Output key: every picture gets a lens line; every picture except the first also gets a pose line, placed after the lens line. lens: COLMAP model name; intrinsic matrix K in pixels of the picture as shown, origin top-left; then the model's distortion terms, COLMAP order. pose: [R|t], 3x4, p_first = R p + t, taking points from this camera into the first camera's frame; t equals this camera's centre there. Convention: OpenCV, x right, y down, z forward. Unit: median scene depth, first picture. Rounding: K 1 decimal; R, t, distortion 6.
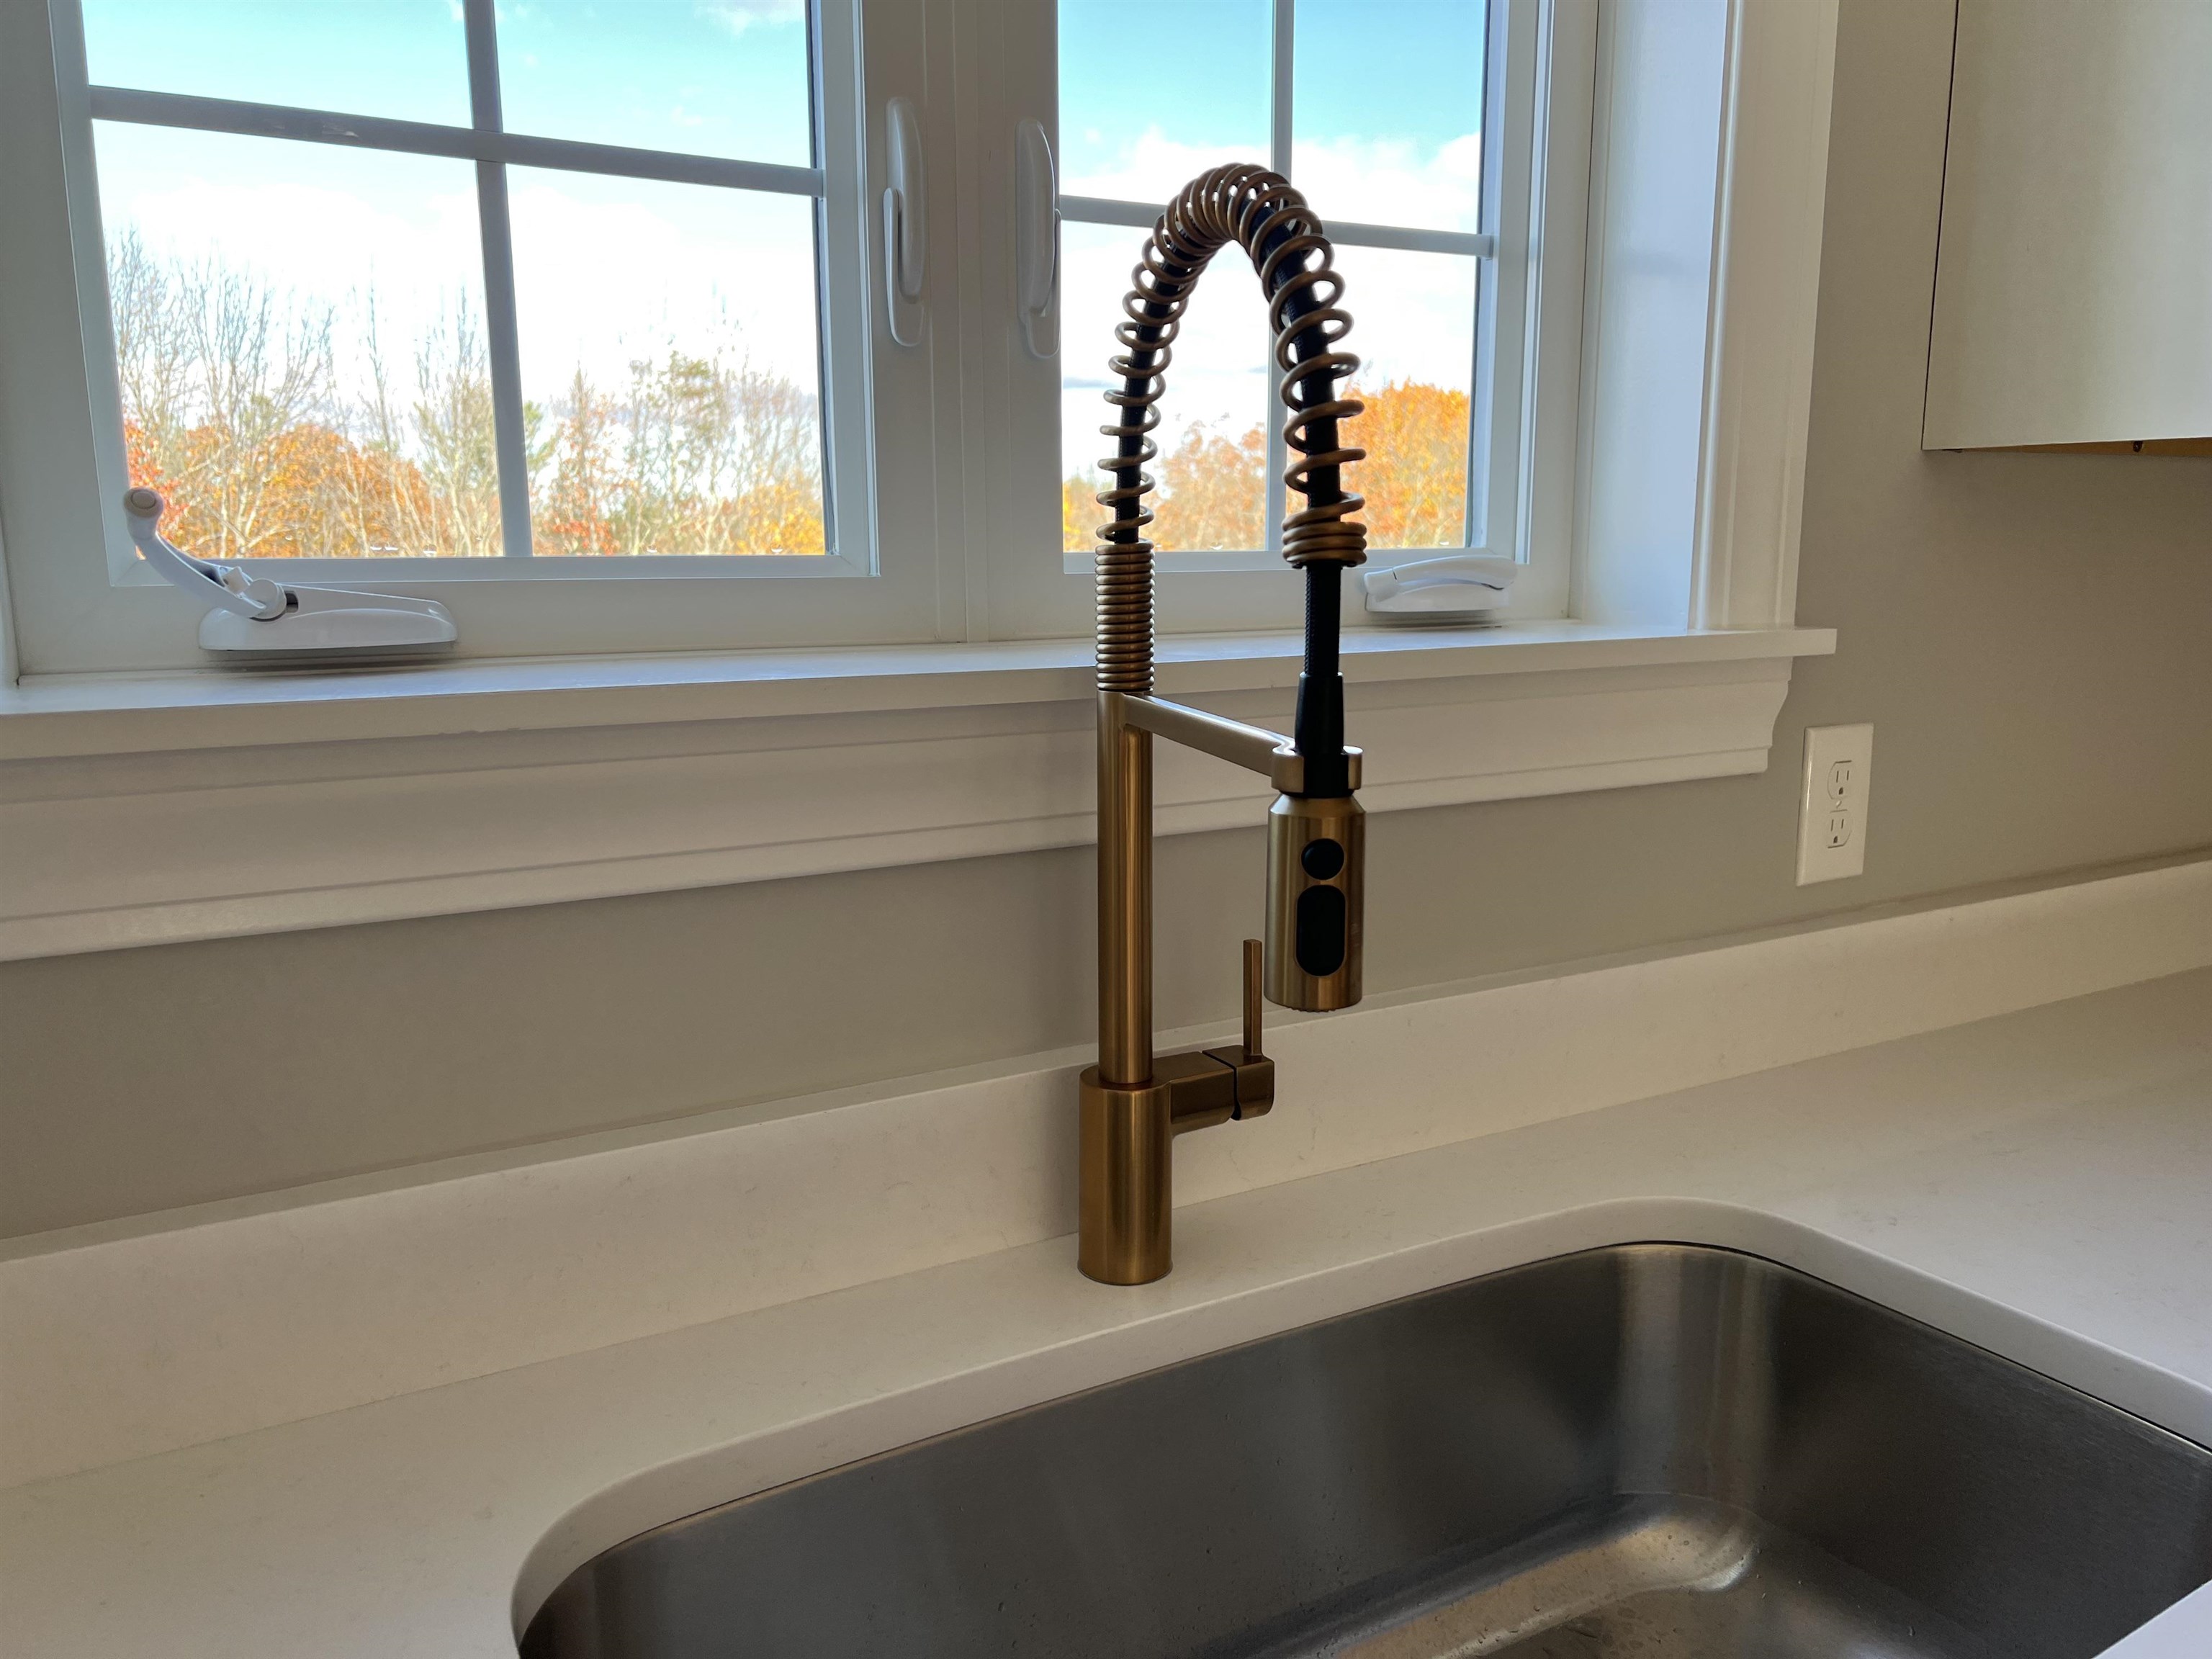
lens RADIAL K [[1647.2, 0, 1107.3], [0, 1647.2, 848.6], [0, 0, 1]] dist [0.064028, -0.099868]
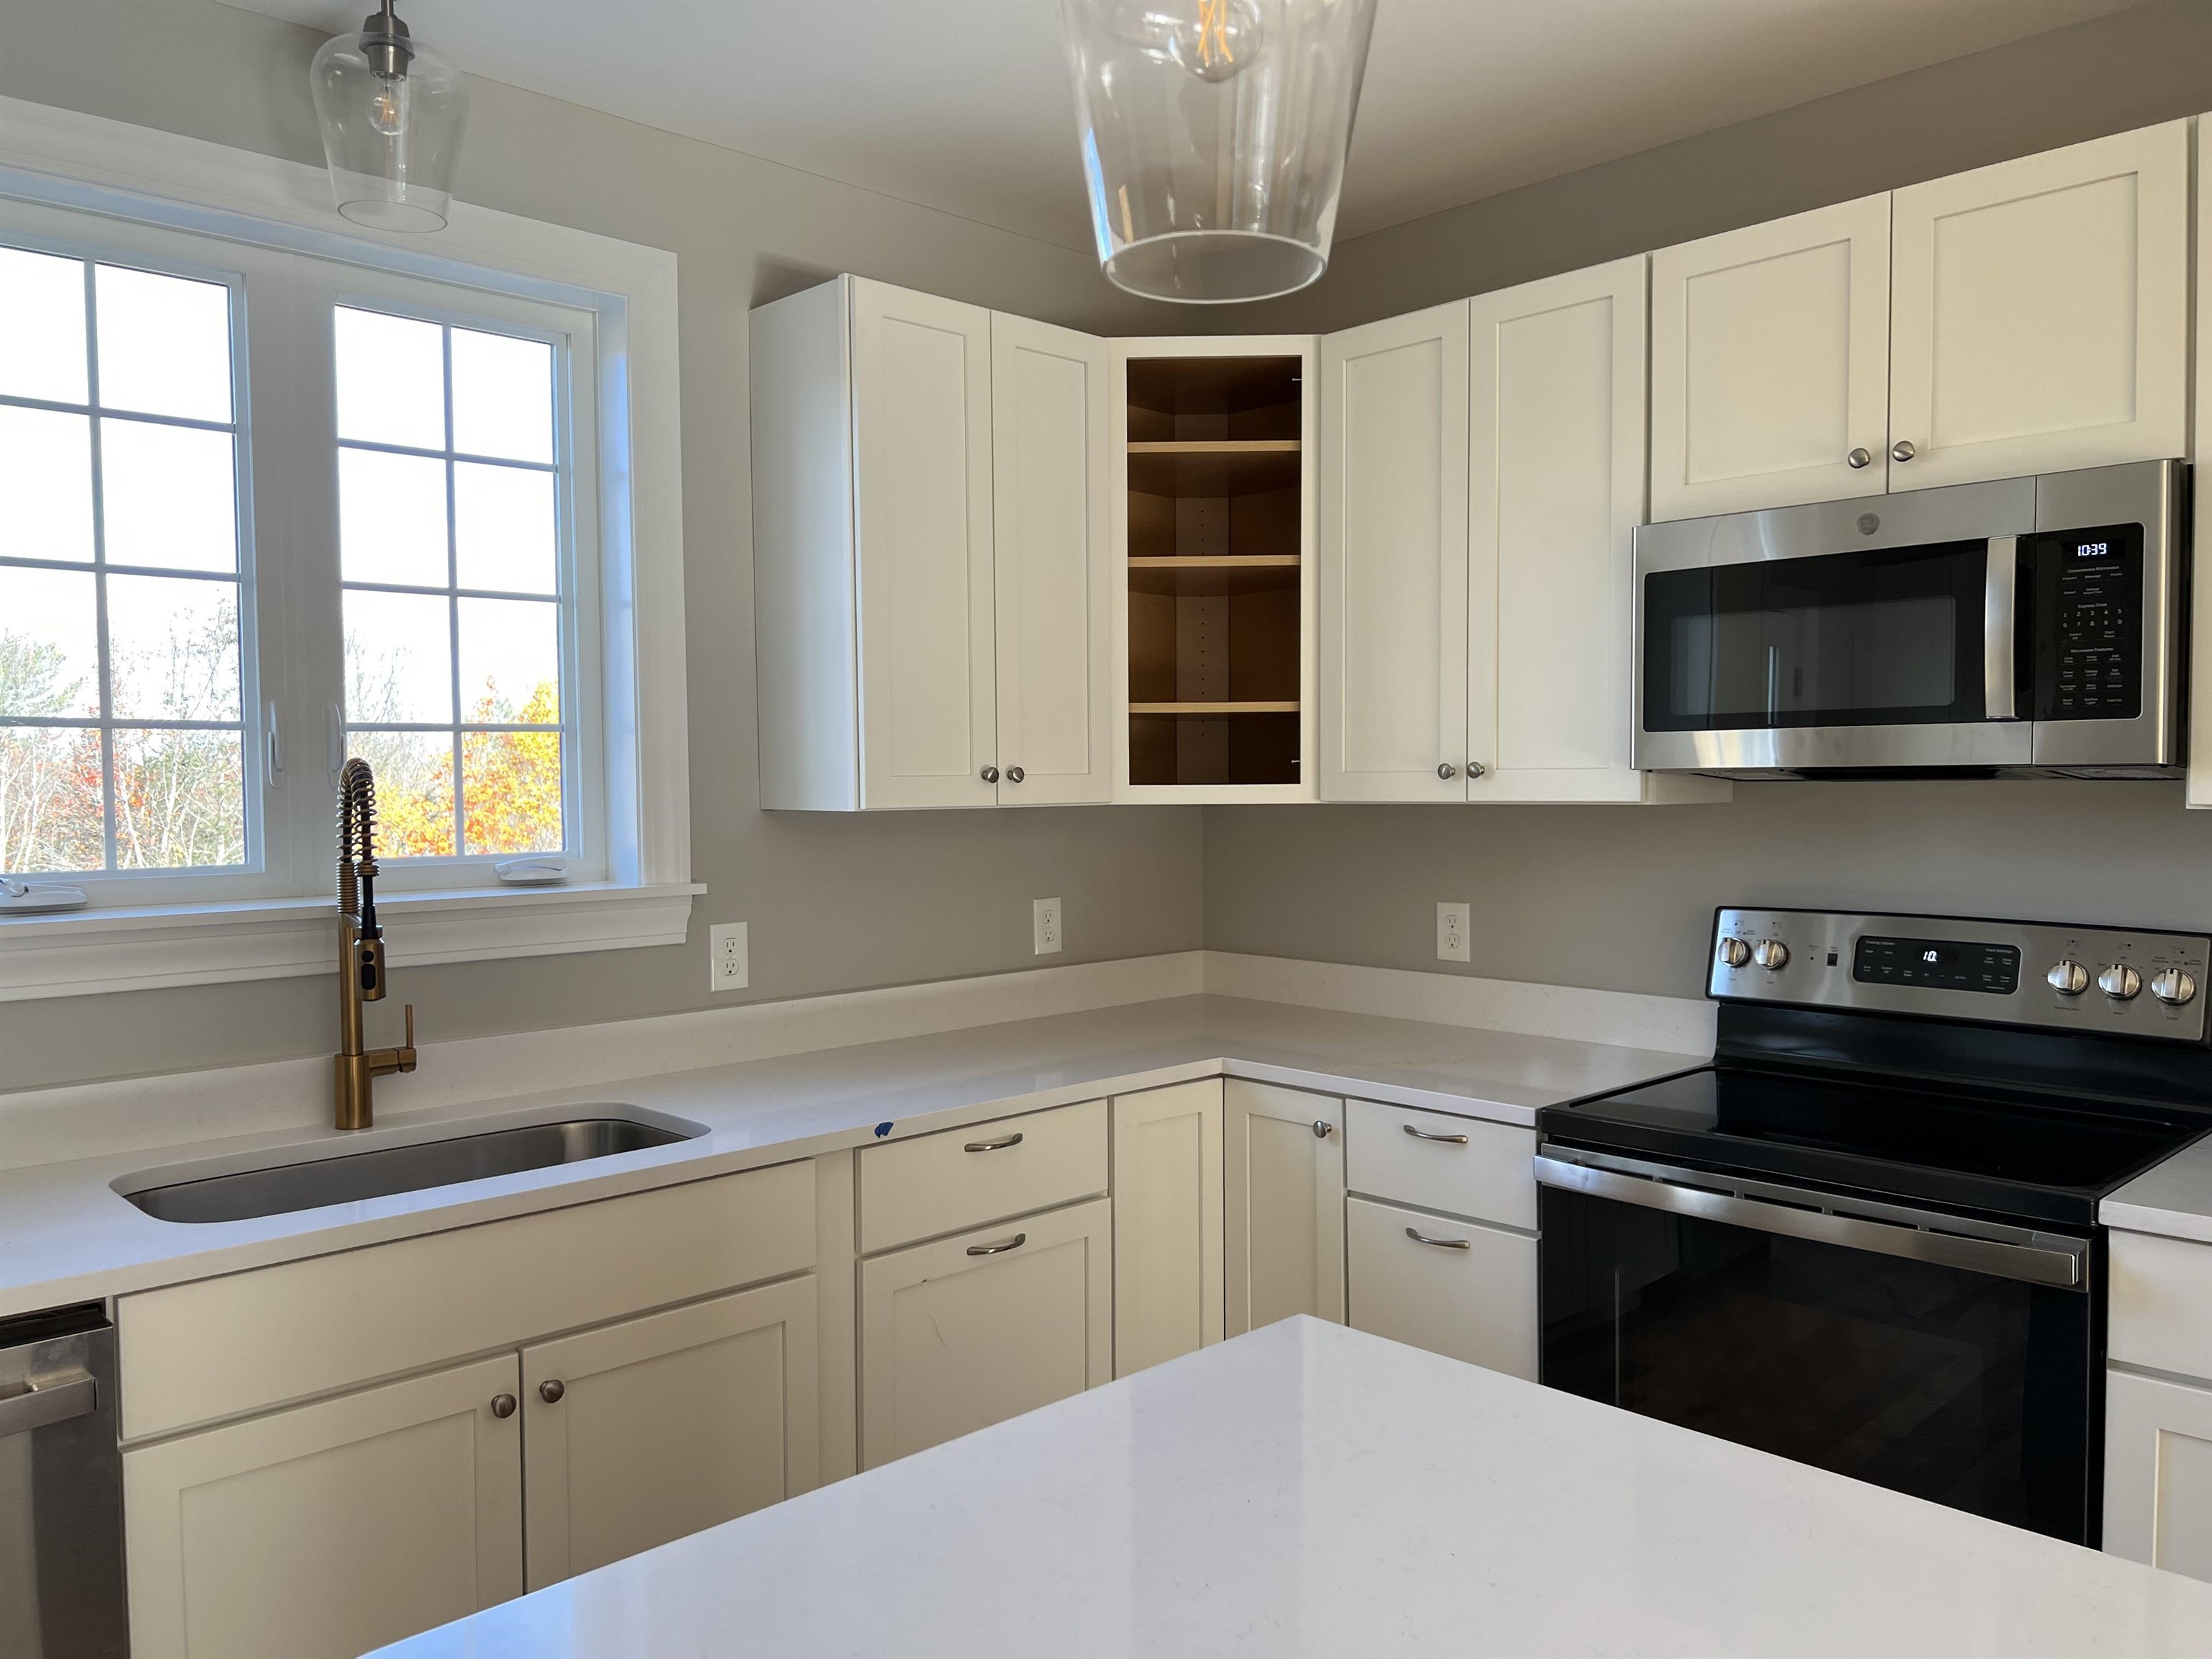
lens RADIAL K [[1647.2, 0, 1107.3], [0, 1647.2, 848.6], [0, 0, 1]] dist [0.064028, -0.099868]
pose [[0.971696, -0.015604, 0.235720, 0.455561], [0.049026, 0.989412, -0.136602, 0.187018], [-0.231093, 0.144292, 0.962172, -1.558412]]
